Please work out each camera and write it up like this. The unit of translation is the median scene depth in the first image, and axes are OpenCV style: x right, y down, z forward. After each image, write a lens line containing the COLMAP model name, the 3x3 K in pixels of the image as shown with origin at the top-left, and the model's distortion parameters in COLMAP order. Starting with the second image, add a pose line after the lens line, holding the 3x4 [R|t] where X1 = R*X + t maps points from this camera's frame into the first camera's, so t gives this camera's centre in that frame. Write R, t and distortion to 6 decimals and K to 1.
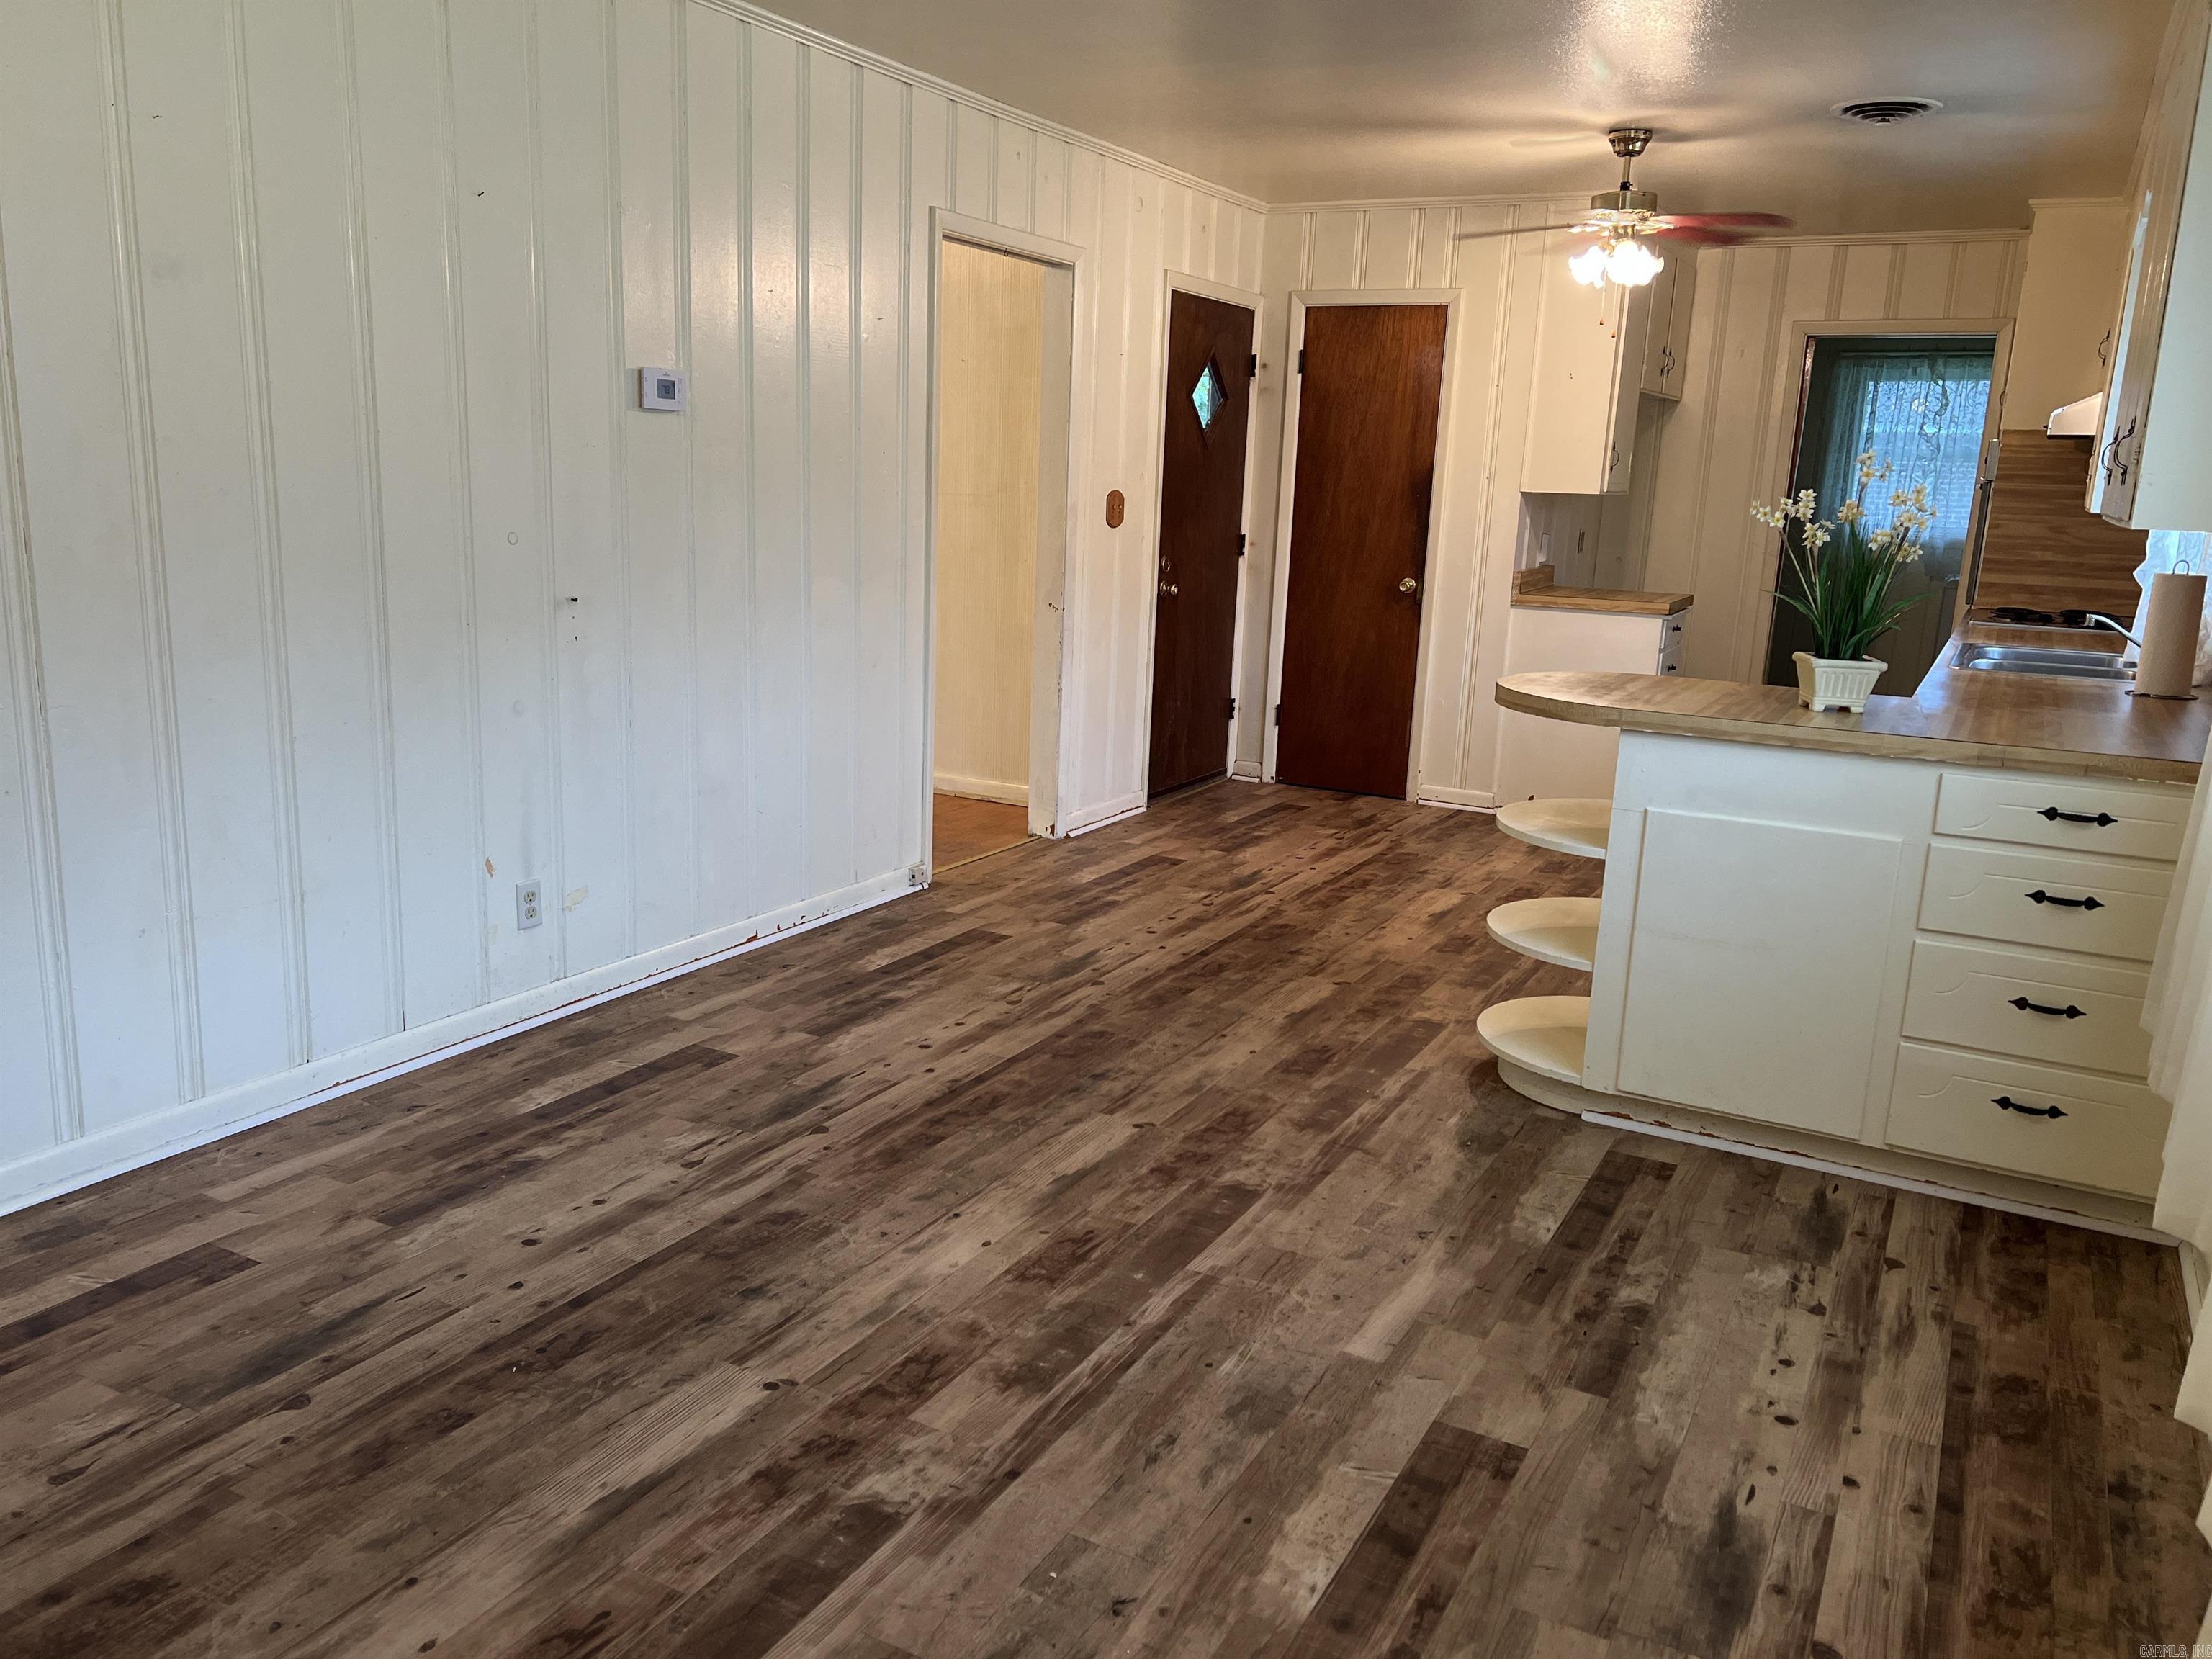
lens RADIAL K [[1649.8, 0, 1108.7], [0, 1649.8, 849.0], [0, 0, 1]] dist [0.066063, -0.076122]
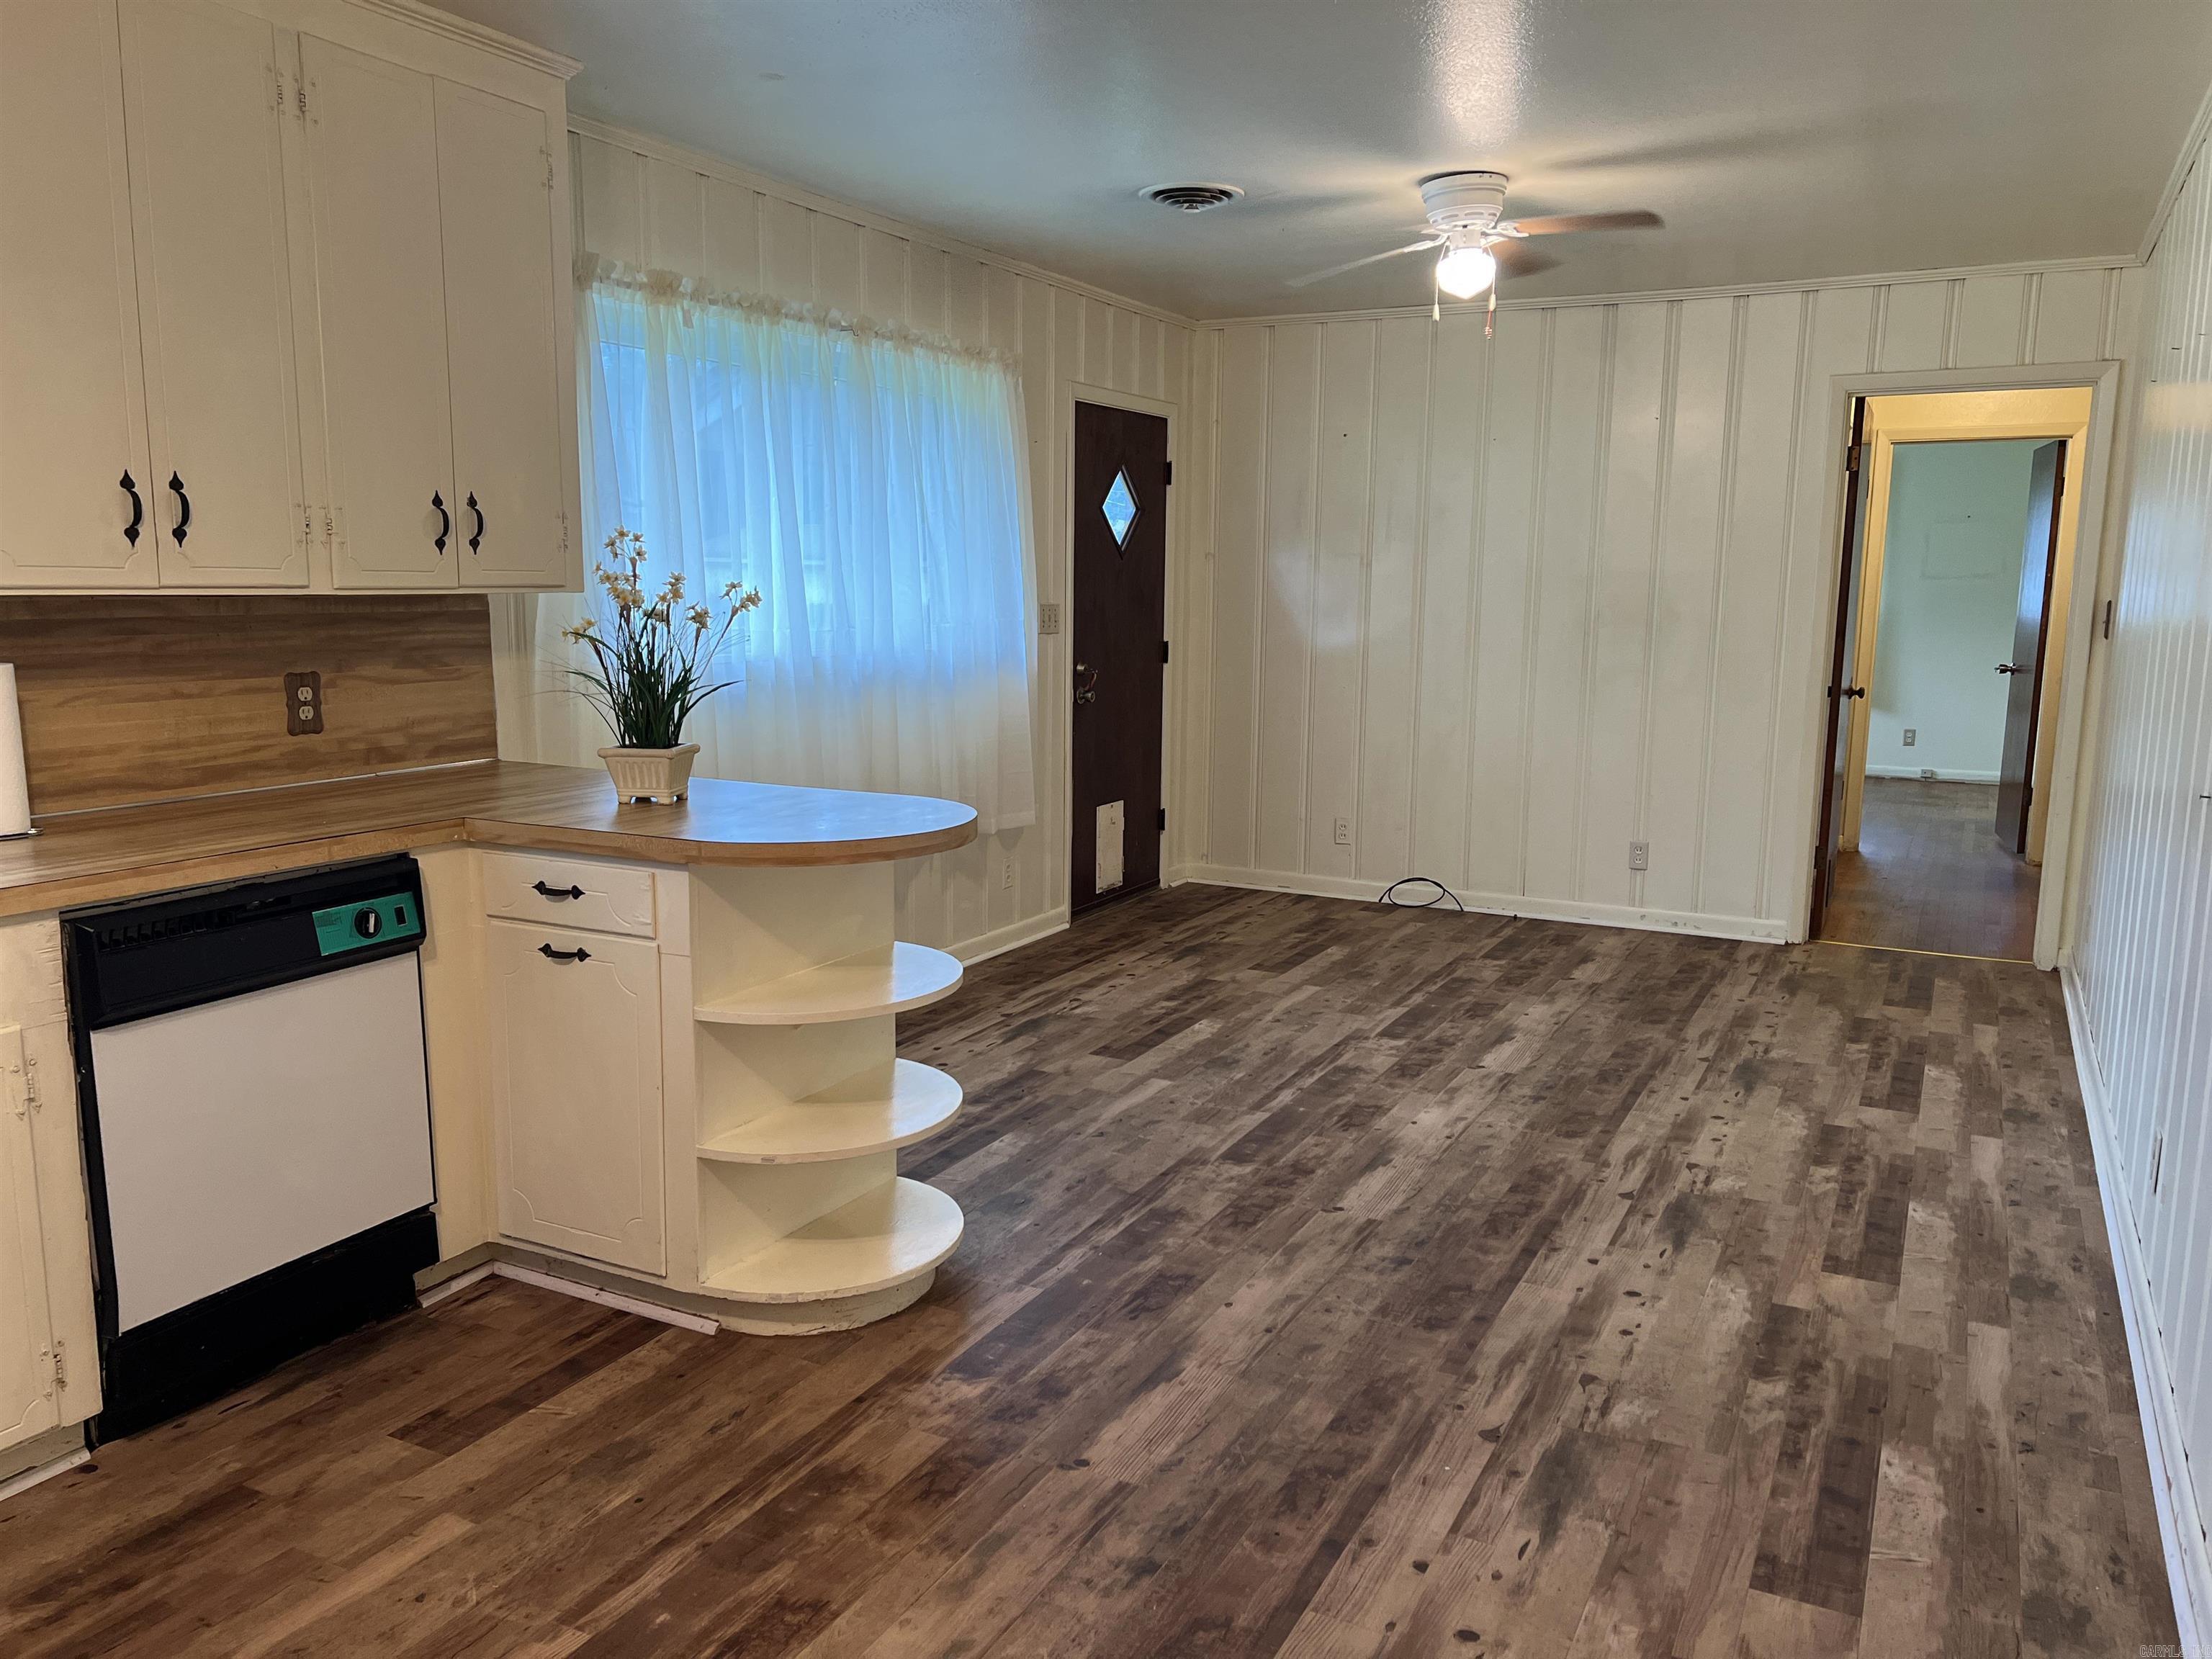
lens RADIAL K [[1649.8, 0, 1066.0], [0, 1649.8, 833.8], [0, 0, 1]] dist [0.066063, -0.076122]
pose [[-0.998847, -0.047967, -0.001867, 0.190487], [-0.045137, 0.925259, 0.376640, -0.409484], [-0.016339, 0.376291, -0.926358, 1.774564]]
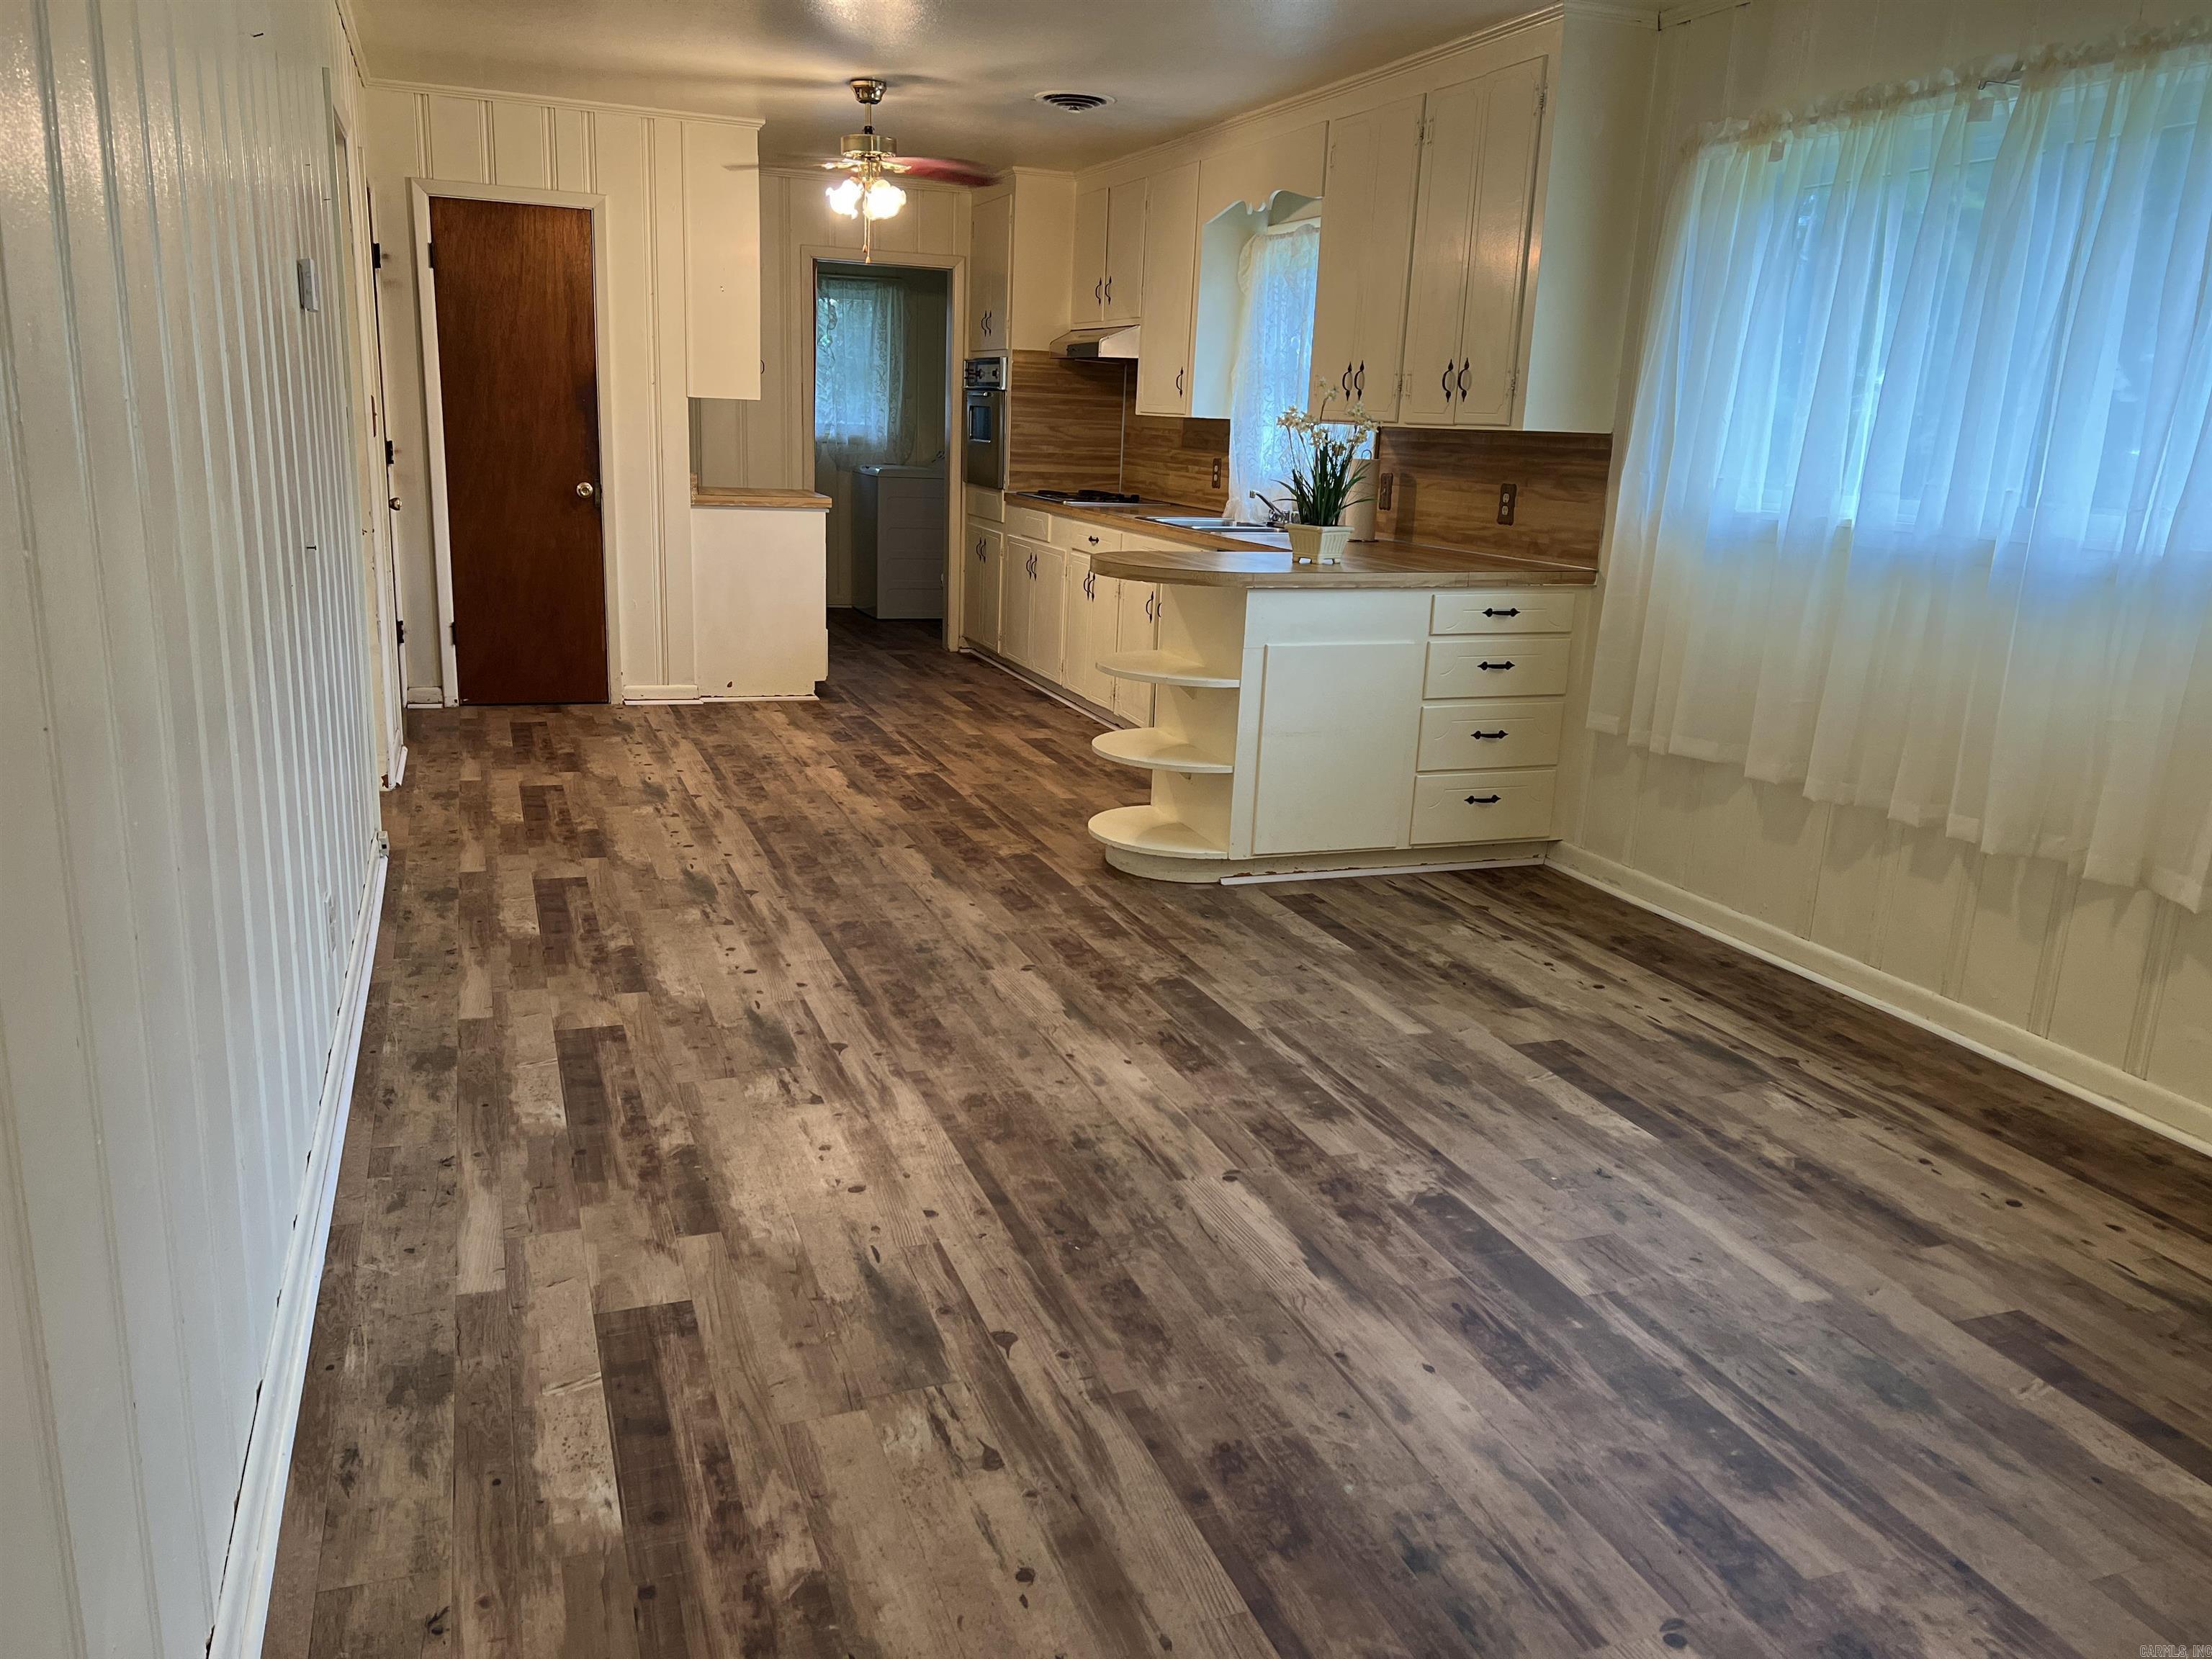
lens RADIAL K [[1649.8, 0, 1121.7], [0, 1649.8, 826.2], [0, 0, 1]] dist [0.066063, -0.076122]
pose [[0.654559, -0.192551, 0.731079, -0.717023], [0.156143, 0.980604, 0.118470, -0.052387], [-0.739710, 0.036607, 0.671929, 0.166320]]
